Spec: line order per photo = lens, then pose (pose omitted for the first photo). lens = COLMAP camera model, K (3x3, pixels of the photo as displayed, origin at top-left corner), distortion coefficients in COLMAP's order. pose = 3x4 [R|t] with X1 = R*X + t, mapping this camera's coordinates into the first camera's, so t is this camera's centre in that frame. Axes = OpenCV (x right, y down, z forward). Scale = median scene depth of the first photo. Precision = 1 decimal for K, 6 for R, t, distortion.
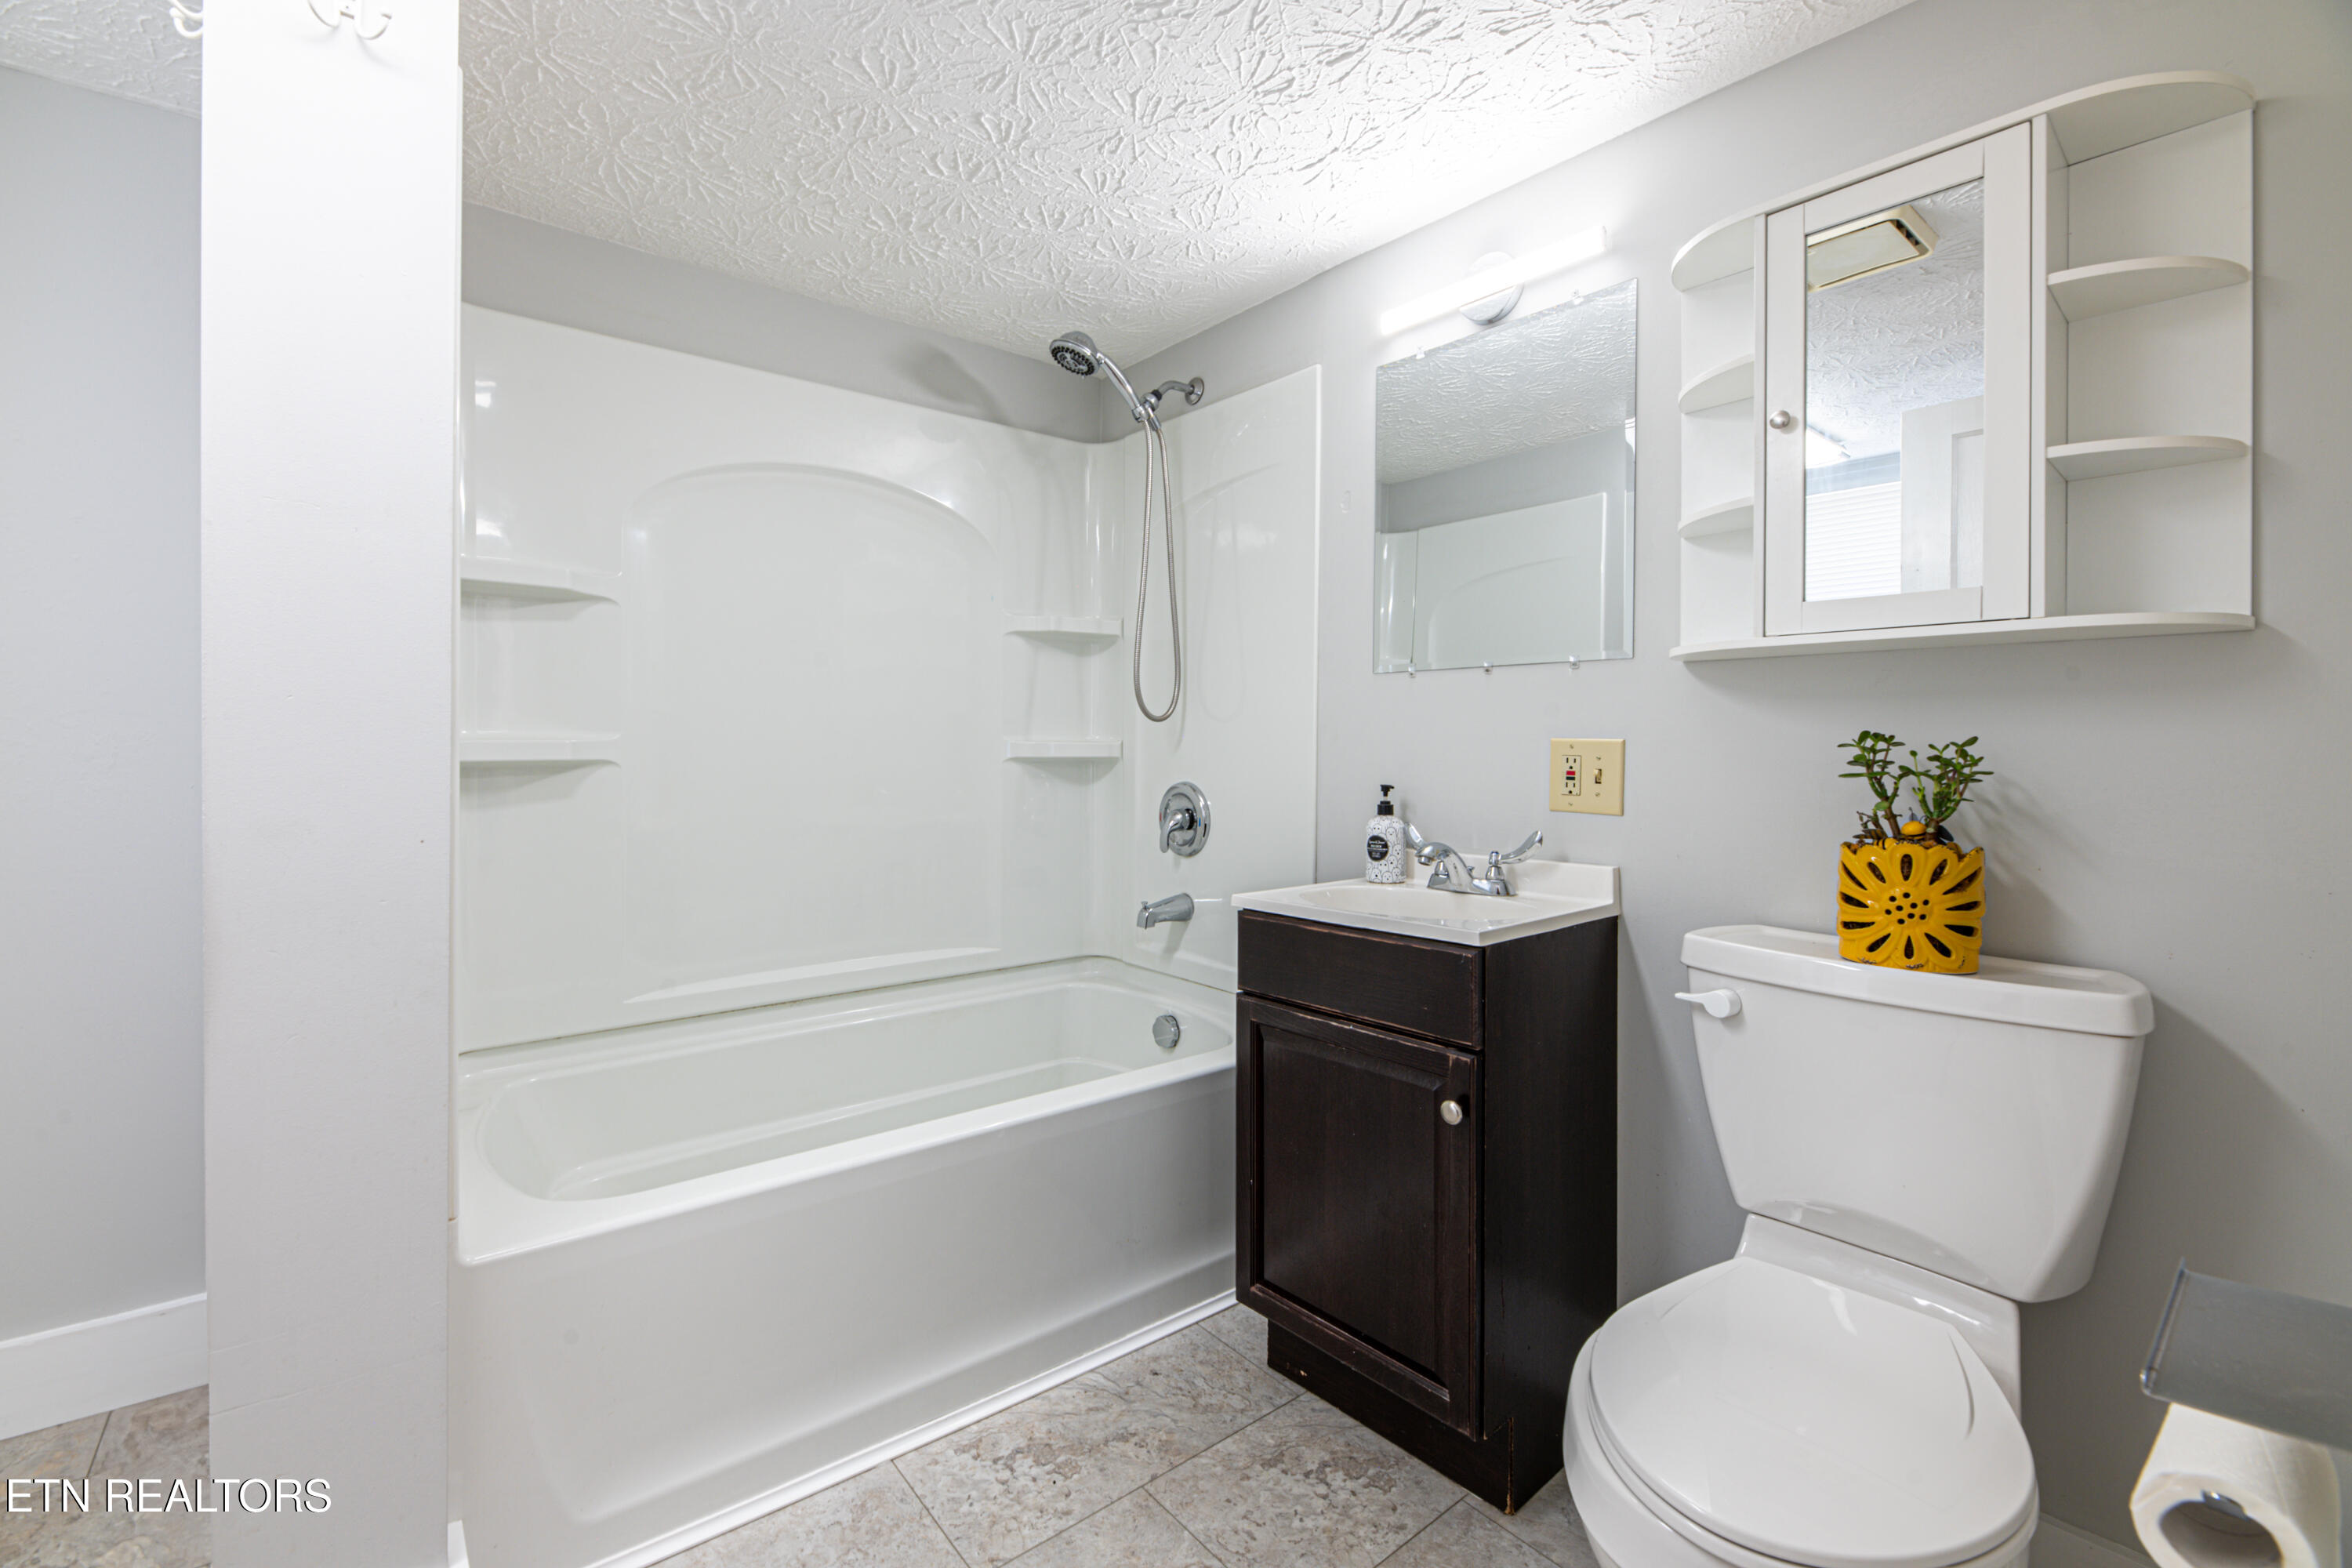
lens RADIAL K [[979.6, 0, 1143.8], [0, 979.6, 761.2], [0, 0, 1]] dist [0.000049, -0.000135]
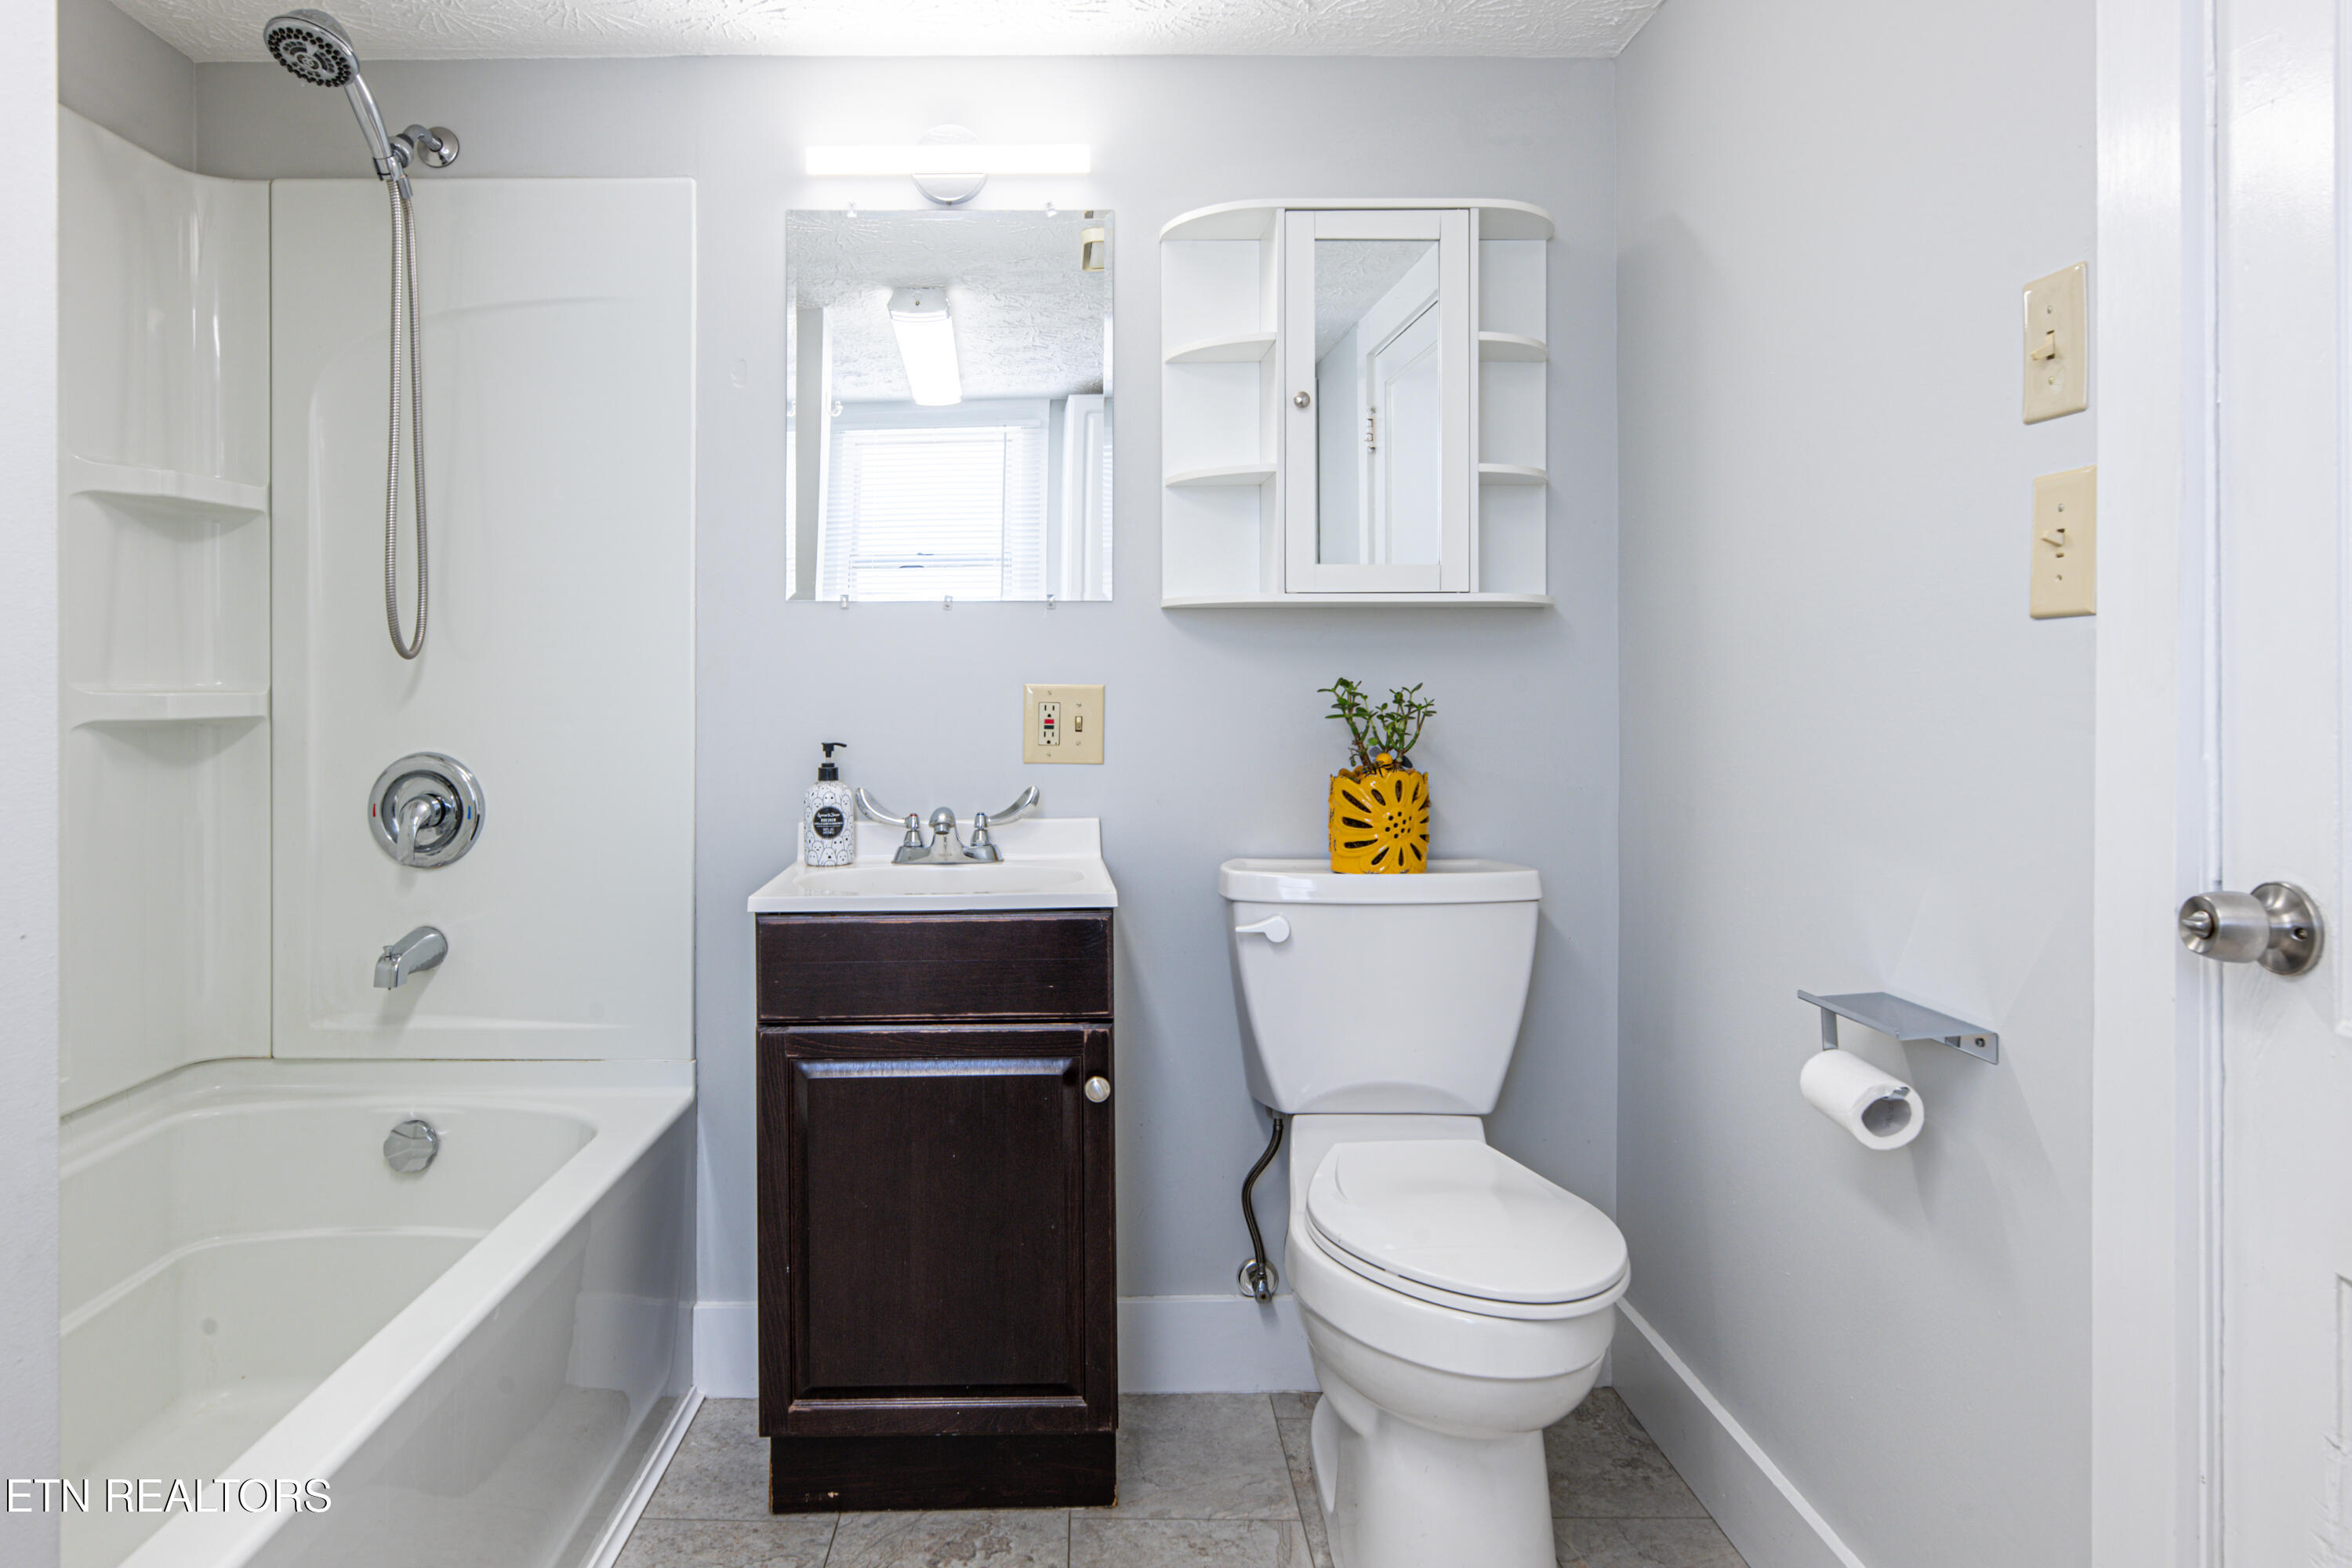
lens RADIAL K [[1371.6, 0, 1118.3], [0, 1371.6, 713.9], [0, 0, 1]] dist [0.017109, -0.003374]
pose [[0.660695, -0.021996, 0.750332, -0.519911], [0.018977, 0.999741, 0.012598, -0.010988], [-0.750414, 0.005915, 0.660941, 0.096634]]
